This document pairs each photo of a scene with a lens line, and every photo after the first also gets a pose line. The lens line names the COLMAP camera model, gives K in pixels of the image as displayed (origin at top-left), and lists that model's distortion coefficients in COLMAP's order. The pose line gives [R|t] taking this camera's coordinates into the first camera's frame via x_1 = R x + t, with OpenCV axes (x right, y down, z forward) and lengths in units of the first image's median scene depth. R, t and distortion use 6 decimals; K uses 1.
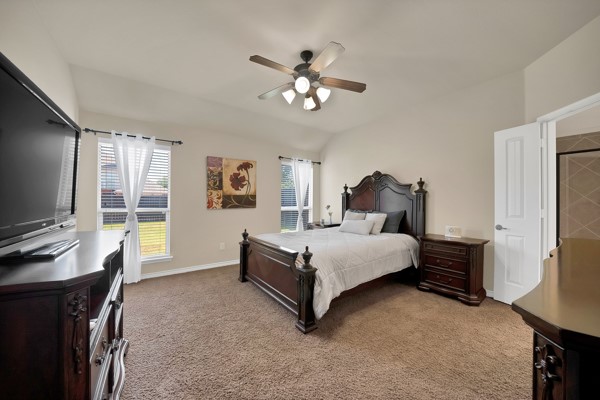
lens RADIAL K [[214.5, 0, 300.4], [0, 214.5, 202.5], [0, 0, 1]] dist [-0.023381, 0.000150]
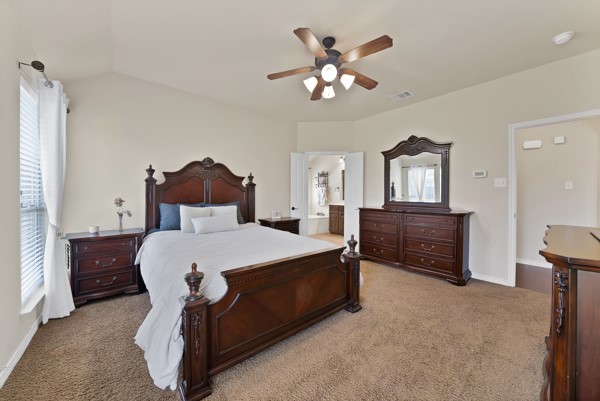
lens RADIAL K [[214.5, 0, 300.4], [0, 214.5, 203.0], [0, 0, 1]] dist [-0.023381, 0.000150]
pose [[-0.090946, -0.043374, 0.994911, -0.629736], [-0.004037, 0.999059, 0.043186, -0.003161], [-0.995848, -0.000089, -0.091035, 0.839294]]
